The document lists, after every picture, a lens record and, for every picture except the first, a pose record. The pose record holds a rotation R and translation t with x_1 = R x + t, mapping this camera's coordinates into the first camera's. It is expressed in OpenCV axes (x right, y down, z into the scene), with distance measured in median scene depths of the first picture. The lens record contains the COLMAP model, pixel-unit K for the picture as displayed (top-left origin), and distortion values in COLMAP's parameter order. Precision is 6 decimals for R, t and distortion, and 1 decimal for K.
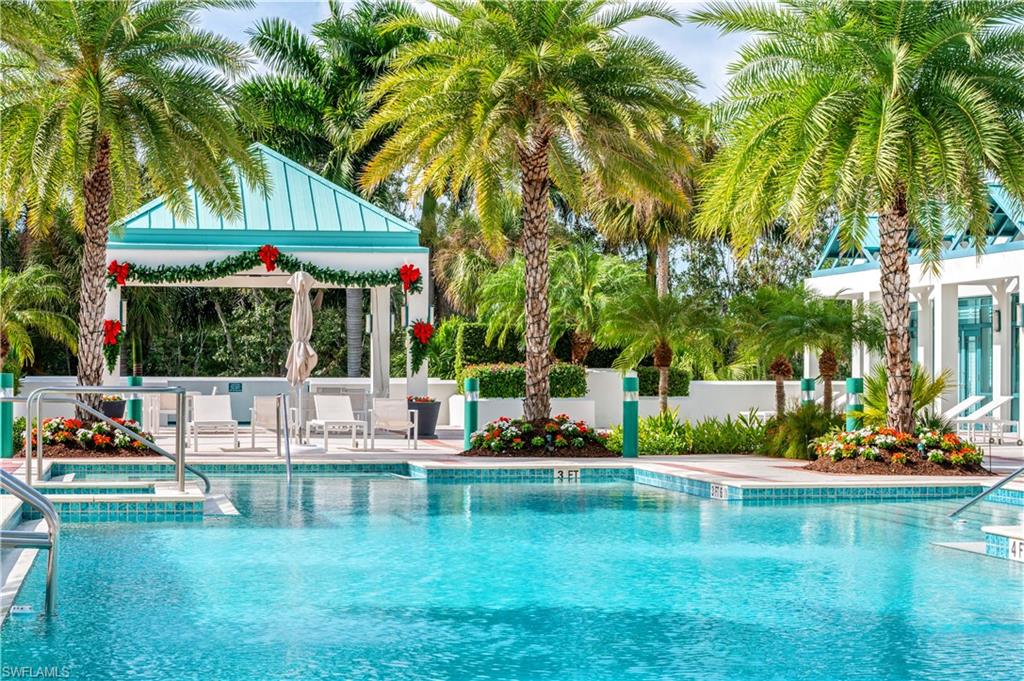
lens RADIAL K [[2052.1, 0, 512.1], [0, 2052.1, 338.7], [0, 0, 1]] dist [-0.132588, 0.000000]
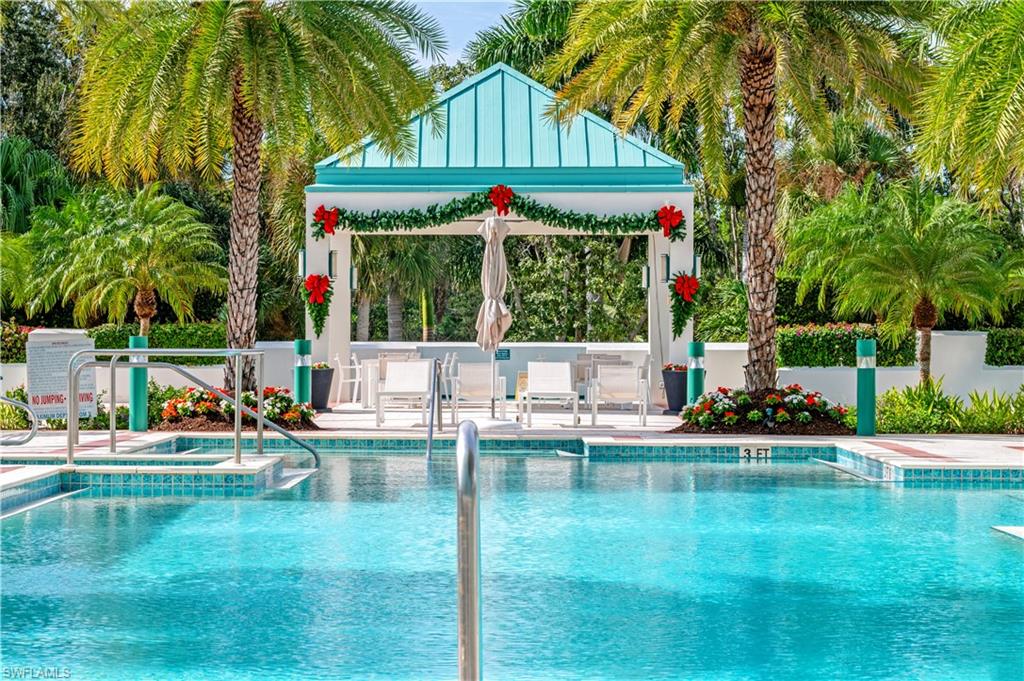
lens RADIAL K [[2715.3, 0, 511.9], [0, 2715.3, 341.1], [0, 0, 1]] dist [-0.122739, 0.000000]
pose [[0.972745, -0.001059, -0.231873, 0.170758], [0.004826, 0.999865, 0.015683, 0.001322], [0.231825, -0.016375, 0.972620, -0.105089]]
